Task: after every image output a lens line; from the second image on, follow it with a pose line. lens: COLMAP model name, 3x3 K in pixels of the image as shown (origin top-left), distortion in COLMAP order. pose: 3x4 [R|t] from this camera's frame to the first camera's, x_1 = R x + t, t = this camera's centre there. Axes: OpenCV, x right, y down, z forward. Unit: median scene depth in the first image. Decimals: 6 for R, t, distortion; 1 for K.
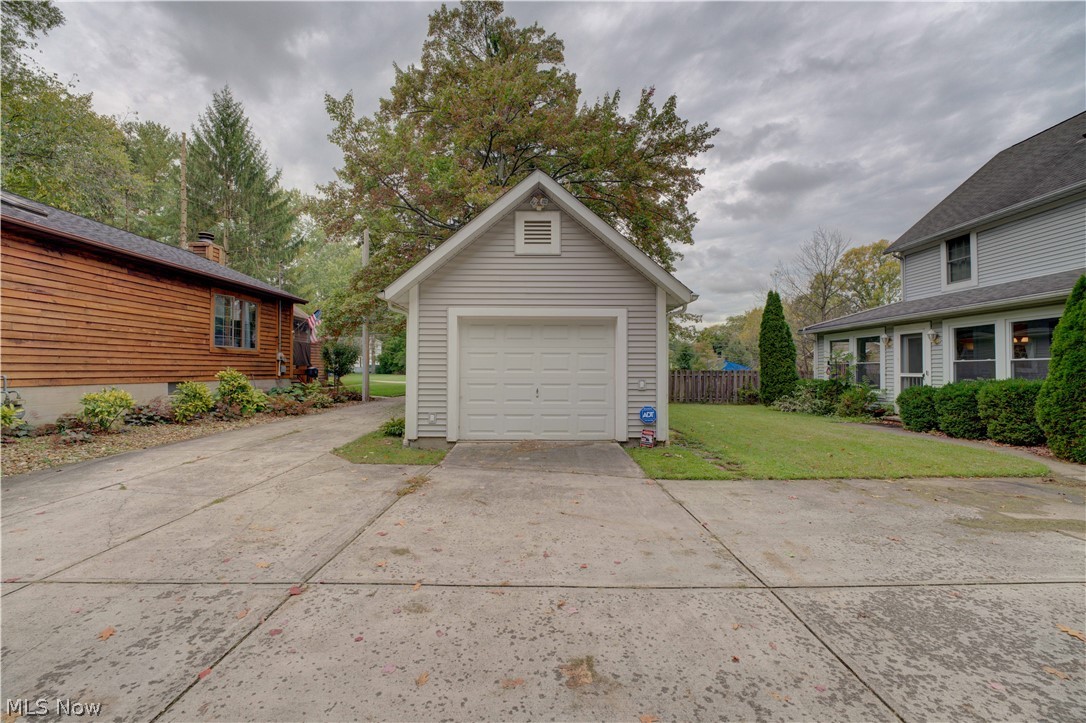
lens RADIAL K [[437.7, 0, 541.0], [0, 437.7, 363.8], [0, 0, 1]] dist [-0.035445, 0.006127]
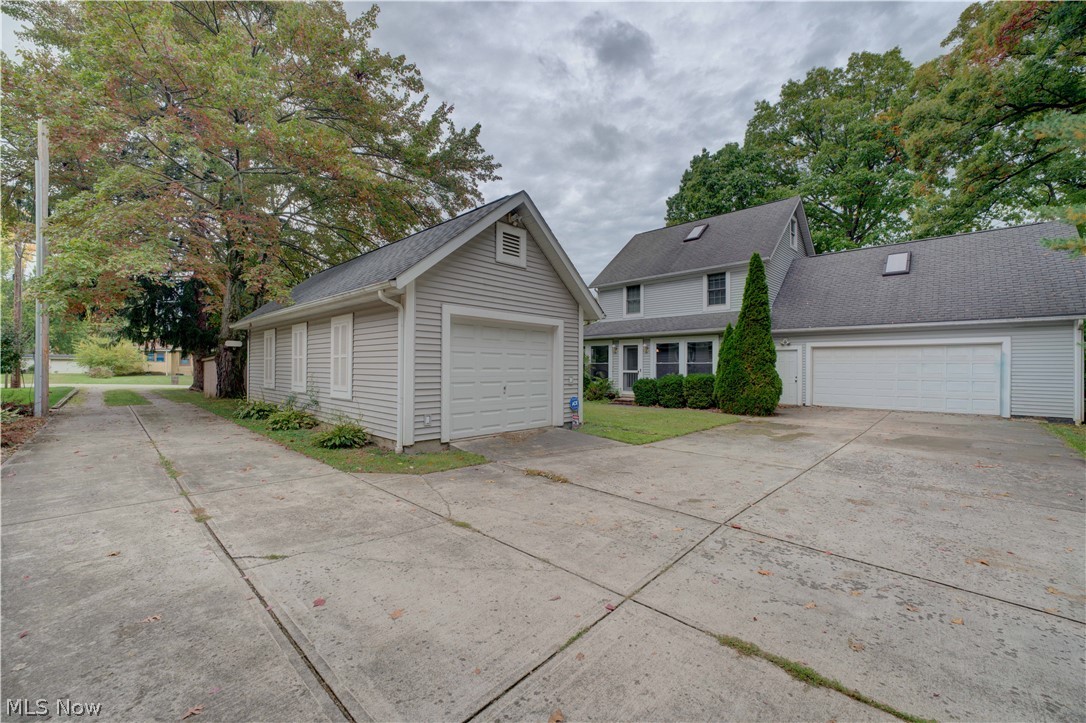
lens RADIAL K [[437.7, 0, 541.0], [0, 437.7, 363.8], [0, 0, 1]] dist [-0.035445, 0.006127]
pose [[0.695660, 0.007649, 0.718331, -0.753961], [-0.013777, 0.999901, 0.002696, -0.003063], [-0.718239, -0.011772, 0.695697, 0.171307]]
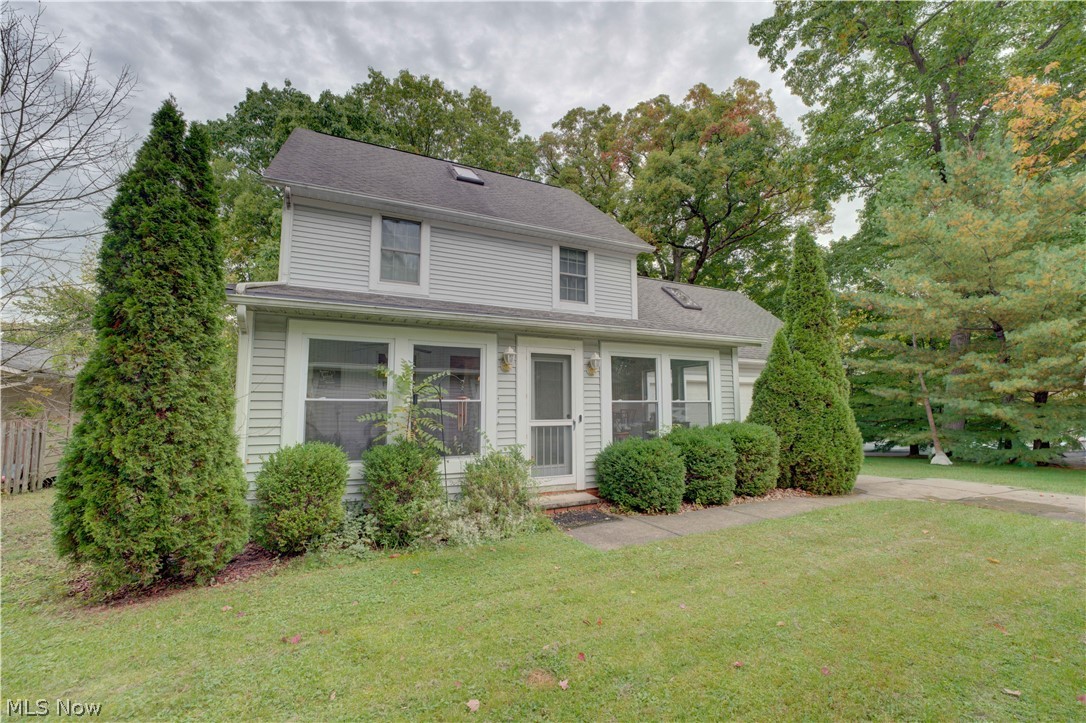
lens RADIAL K [[417.8, 0, 543.0], [0, 417.8, 361.5], [0, 0, 1]] dist [-0.016378, 0.000114]
pose [[-0.423998, 0.088868, 0.901292, 0.500543], [-0.011565, 0.994562, -0.103505, 0.001592], [-0.905589, -0.054310, -0.420664, 1.830778]]
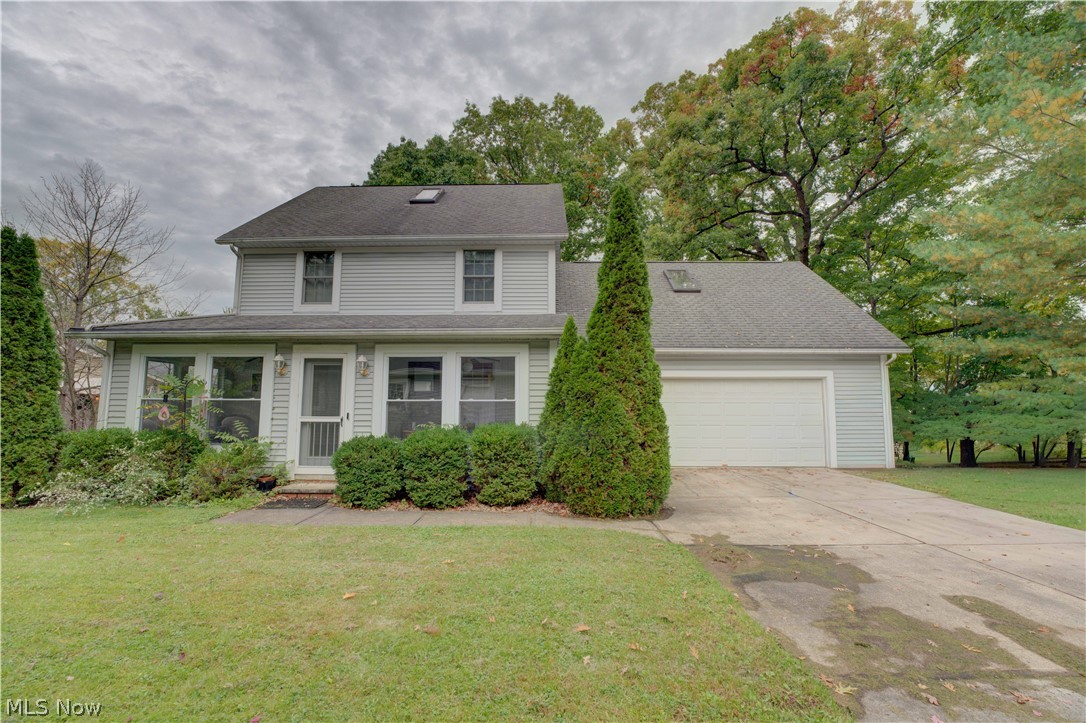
lens RADIAL K [[437.7, 0, 541.0], [0, 437.7, 363.8], [0, 0, 1]] dist [-0.035445, 0.006127]
pose [[0.002964, 0.097980, 0.995184, 0.263677], [-0.014713, 0.995085, -0.097926, 0.001192], [-0.999887, -0.014352, 0.004391, 0.949170]]
